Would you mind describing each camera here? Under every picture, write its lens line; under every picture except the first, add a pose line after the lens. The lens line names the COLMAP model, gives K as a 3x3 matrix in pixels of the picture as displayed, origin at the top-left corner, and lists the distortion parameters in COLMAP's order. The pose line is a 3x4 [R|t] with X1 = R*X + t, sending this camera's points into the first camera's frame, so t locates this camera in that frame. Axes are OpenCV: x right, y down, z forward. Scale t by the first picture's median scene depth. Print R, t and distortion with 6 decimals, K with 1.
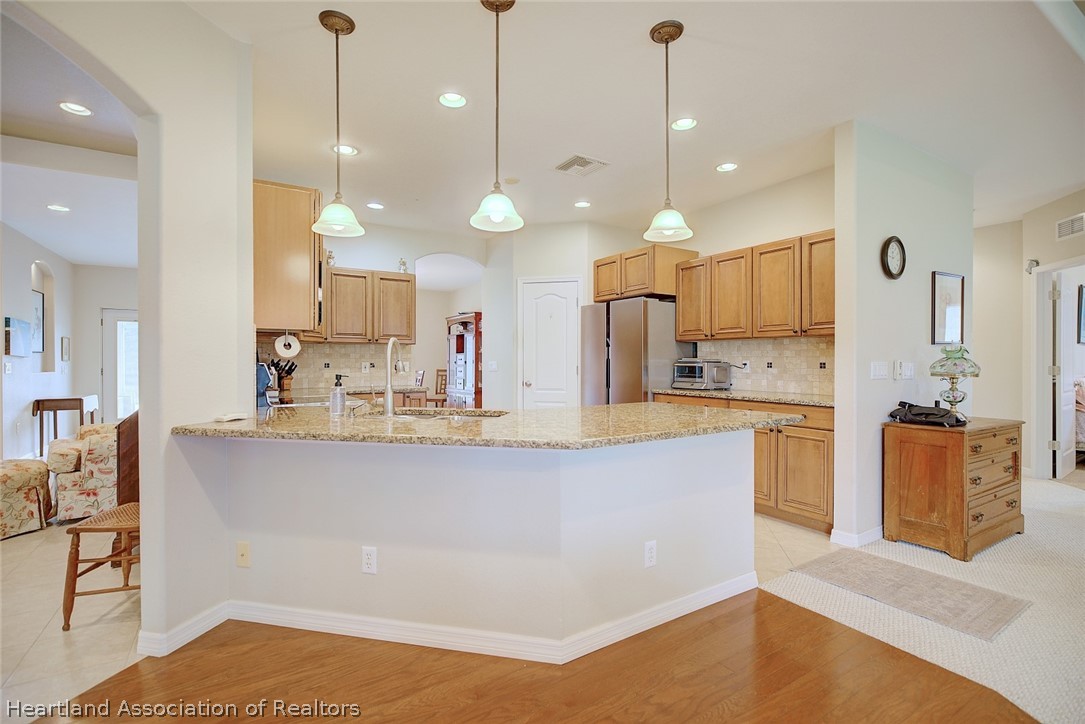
lens RADIAL K [[498.6, 0, 542.5], [0, 498.6, 364.8], [0, 0, 1]] dist [0.000976, 0.000411]
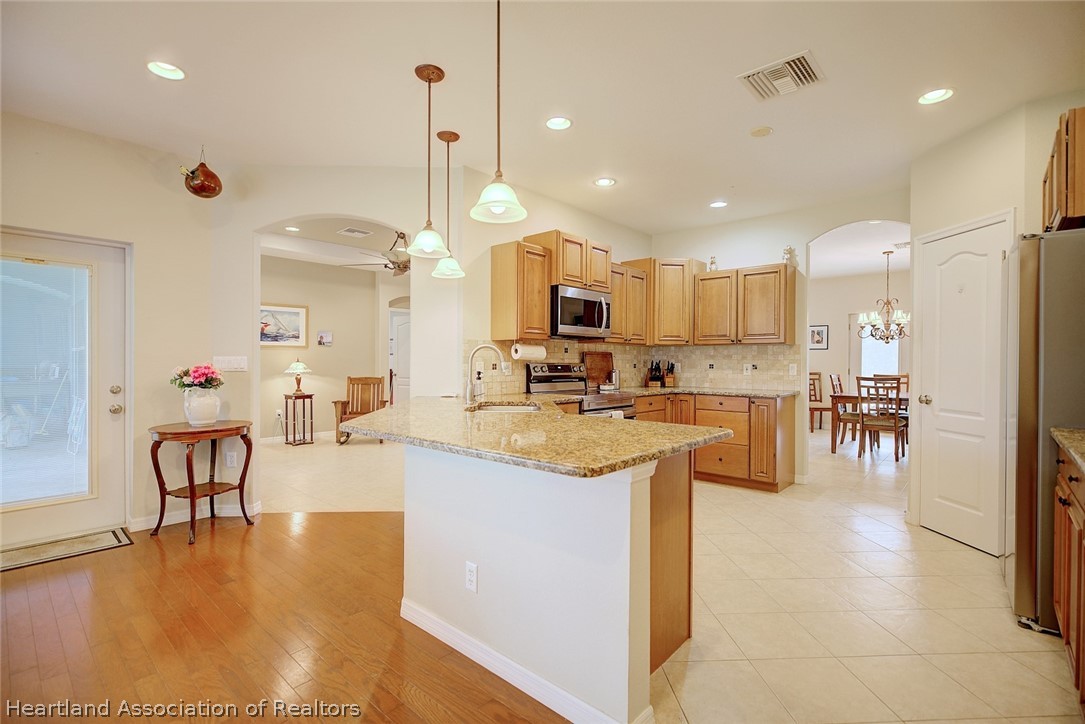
lens RADIAL K [[498.6, 0, 545.0], [0, 498.6, 359.2], [0, 0, 1]] dist [0.000976, 0.000411]
pose [[0.283149, 0.001402, -0.959075, 0.483661], [-0.012693, 0.999917, -0.002286, -0.007072], [0.958992, 0.012821, 0.283143, 0.371886]]
